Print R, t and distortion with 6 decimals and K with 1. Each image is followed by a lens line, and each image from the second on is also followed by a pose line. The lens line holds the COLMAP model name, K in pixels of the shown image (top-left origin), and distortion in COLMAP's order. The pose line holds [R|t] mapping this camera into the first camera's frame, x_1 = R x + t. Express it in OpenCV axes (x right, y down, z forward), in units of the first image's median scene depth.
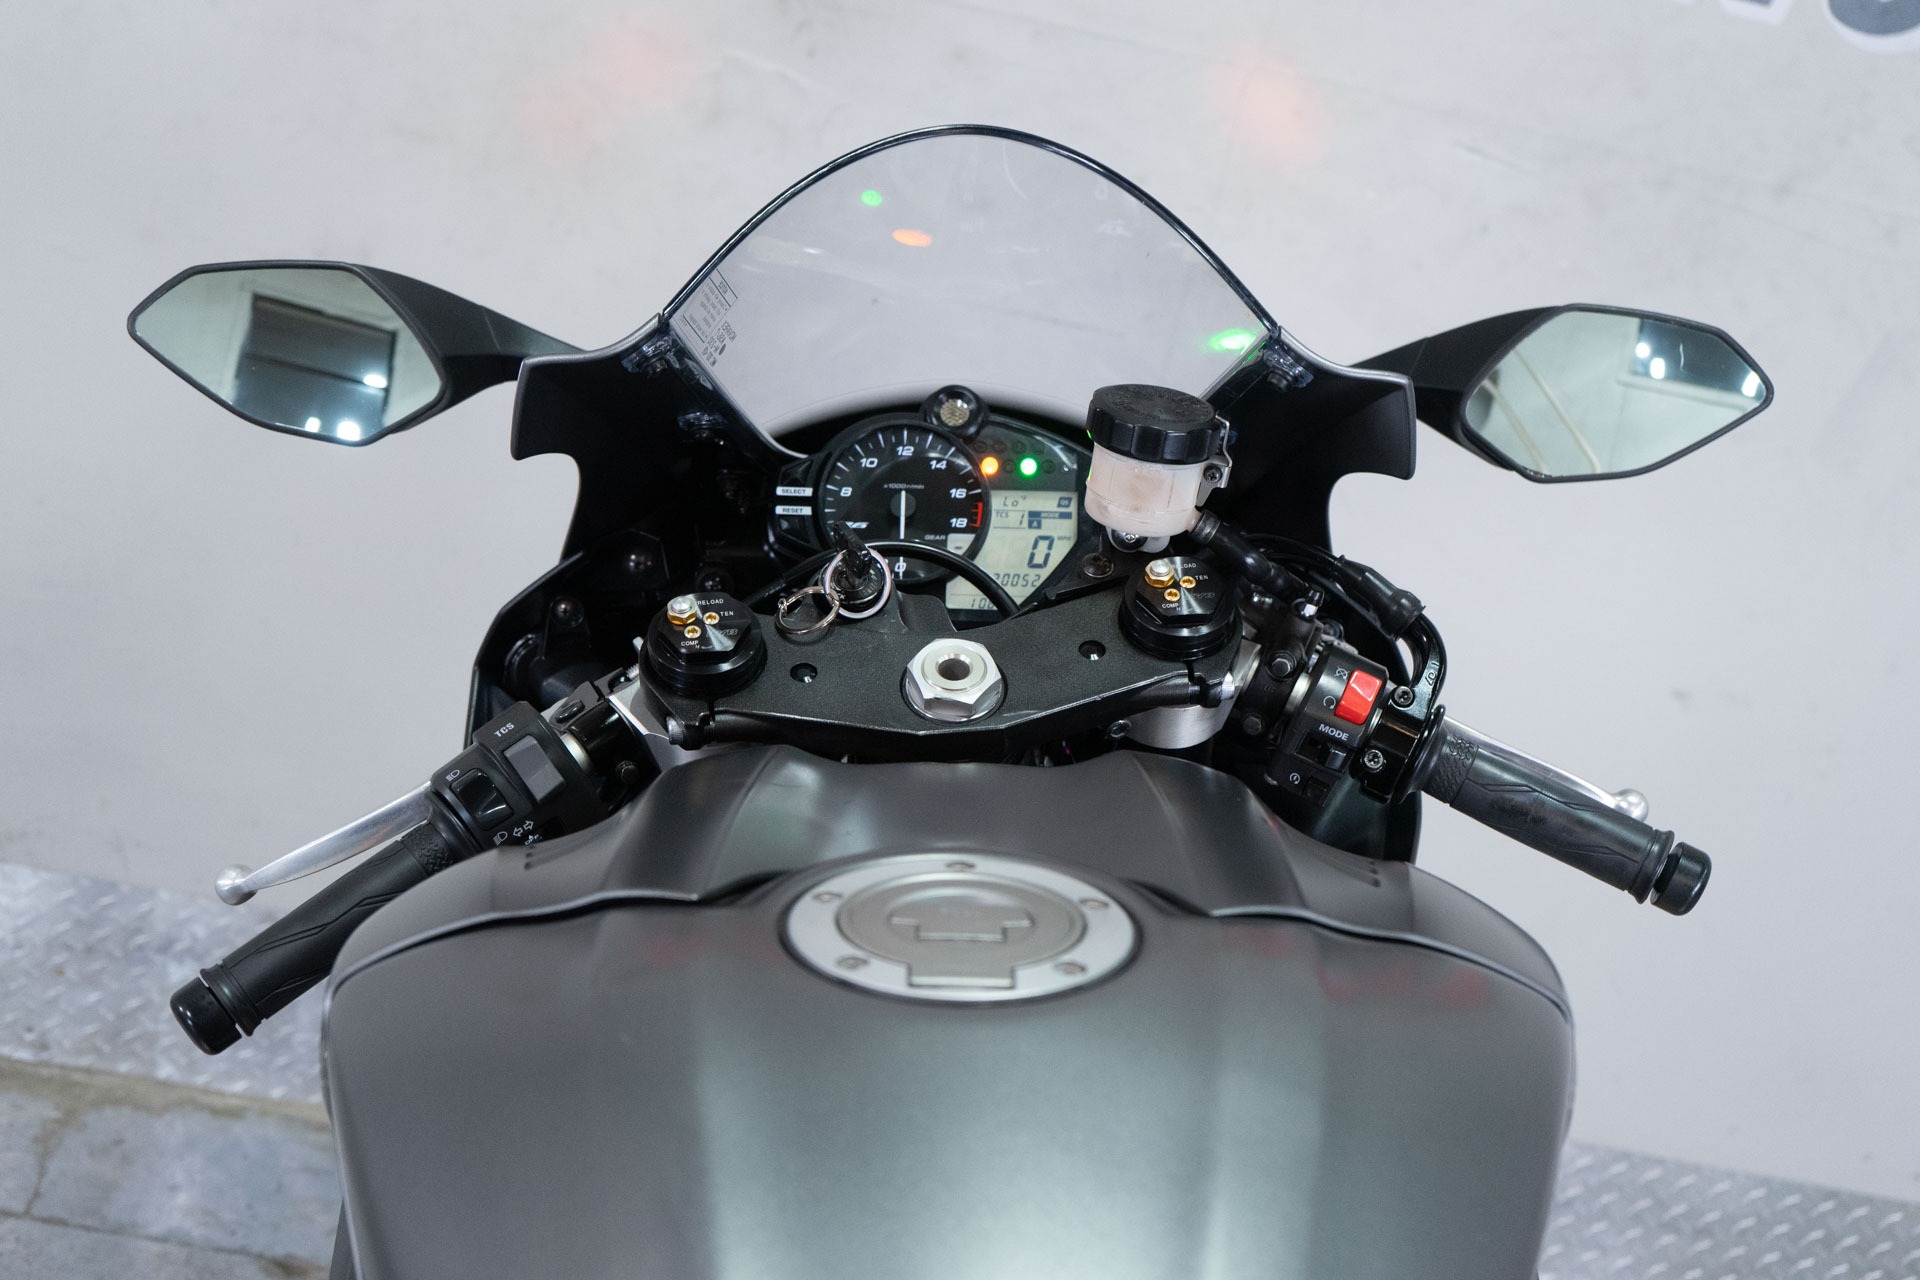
lens RADIAL K [[2311.1, 0, 971.6], [0, 2311.1, 651.8], [0, 0, 1]] dist [0.017808, 0.000000]
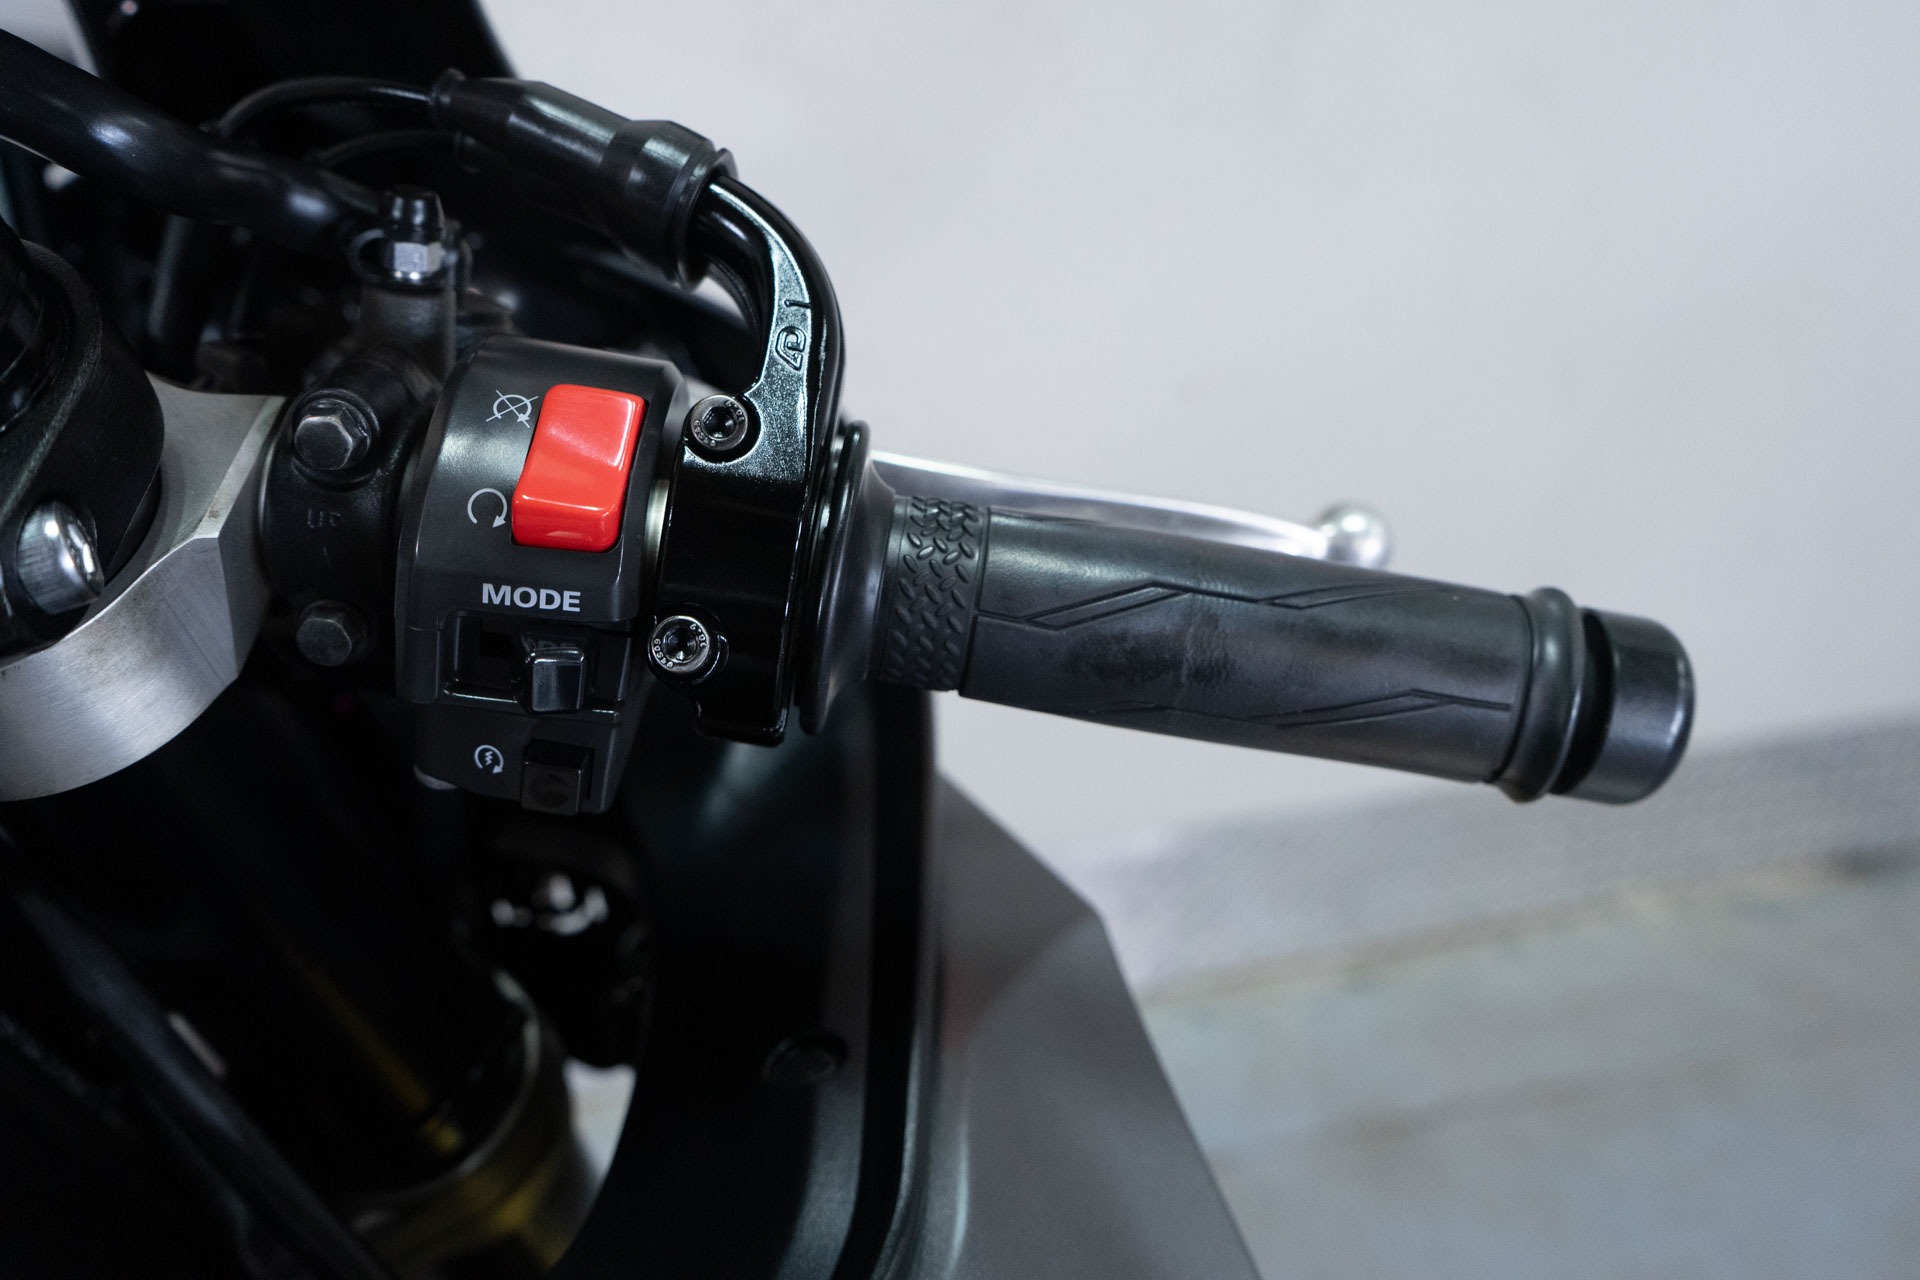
lens RADIAL K [[1597.9, 0, 959.5], [0, 1597.9, 639.0], [0, 0, 1]] dist [-0.003323, -0.000592]
pose [[0.945957, -0.290891, 0.143347, 0.177657], [0.276234, 0.954337, 0.113735, 0.031481], [-0.169886, -0.067991, 0.983115, 0.775947]]
